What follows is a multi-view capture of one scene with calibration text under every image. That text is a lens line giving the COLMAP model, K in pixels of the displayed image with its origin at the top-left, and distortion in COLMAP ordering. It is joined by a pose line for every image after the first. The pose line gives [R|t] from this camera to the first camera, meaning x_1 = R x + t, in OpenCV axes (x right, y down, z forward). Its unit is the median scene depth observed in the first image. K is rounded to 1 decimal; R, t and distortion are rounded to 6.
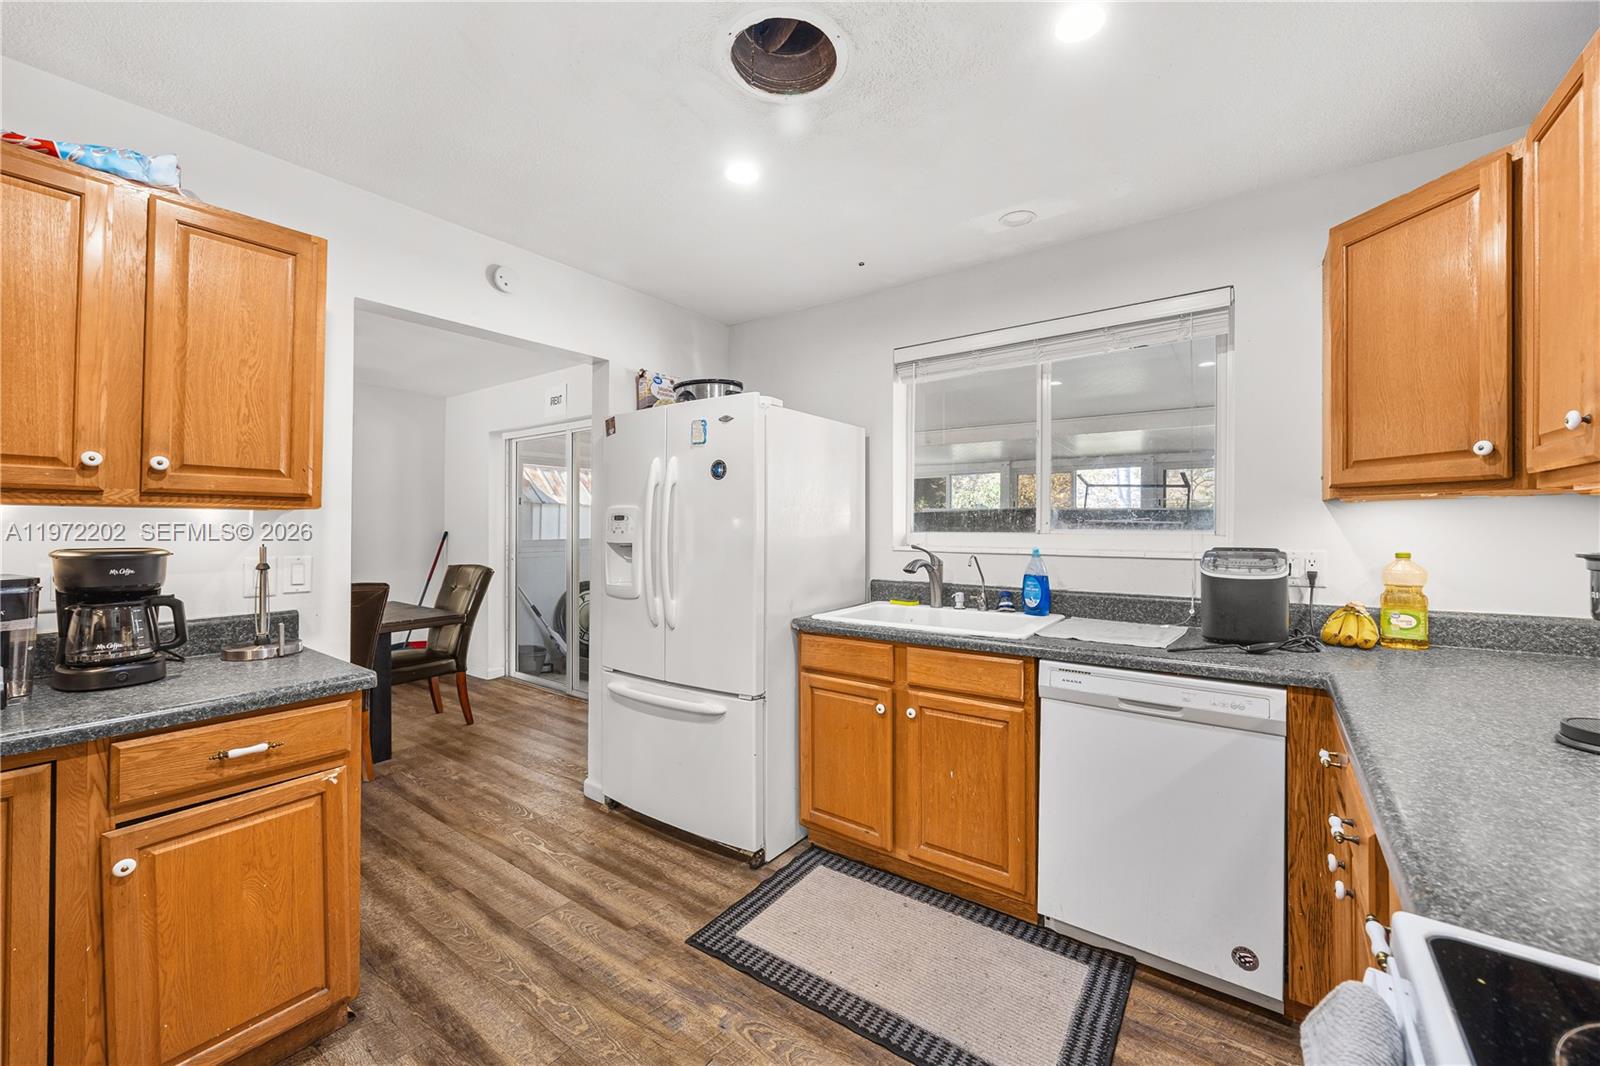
lens RADIAL K [[625.0, 0, 825.2], [0, 625.0, 519.0], [0, 0, 1]] dist [-0.001536, -0.000003]
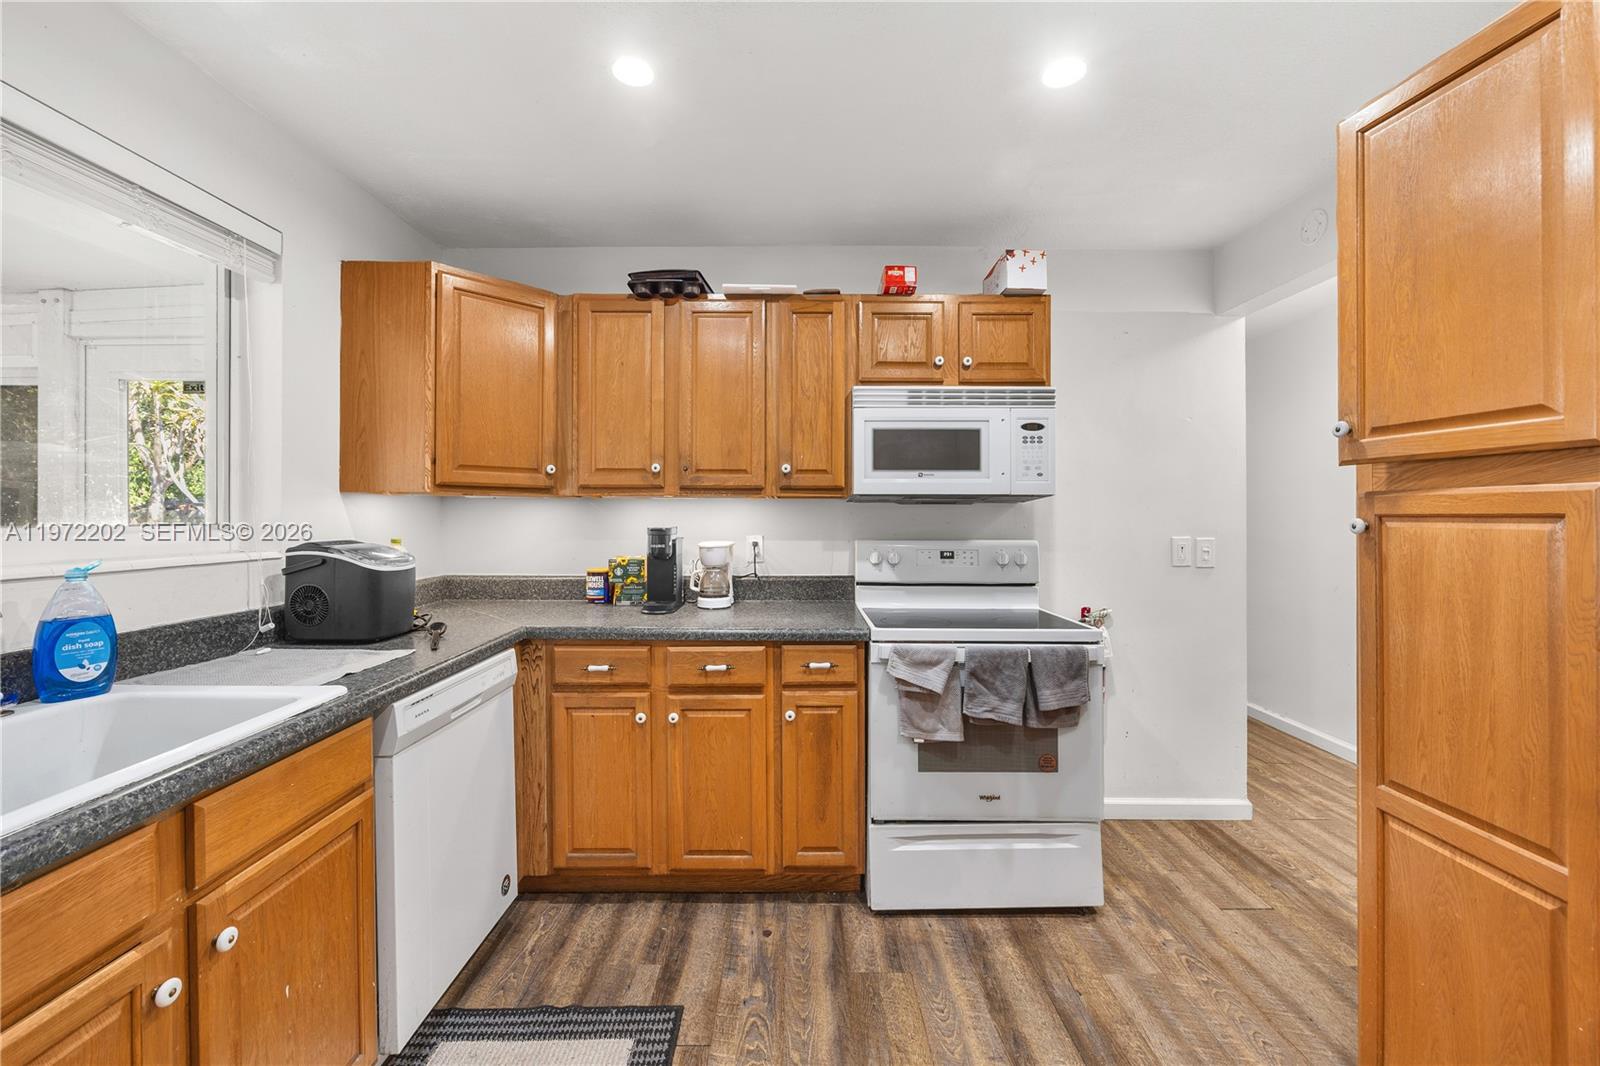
lens RADIAL K [[609.0, 0, 817.5], [0, 609.0, 515.3], [0, 0, 1]] dist [0.001252, 0.000061]
pose [[-0.579395, 0.000703, 0.815047, -0.437546], [-0.006102, 0.999968, -0.005200, 0.008621], [-0.815024, -0.007986, -0.579372, 0.869915]]
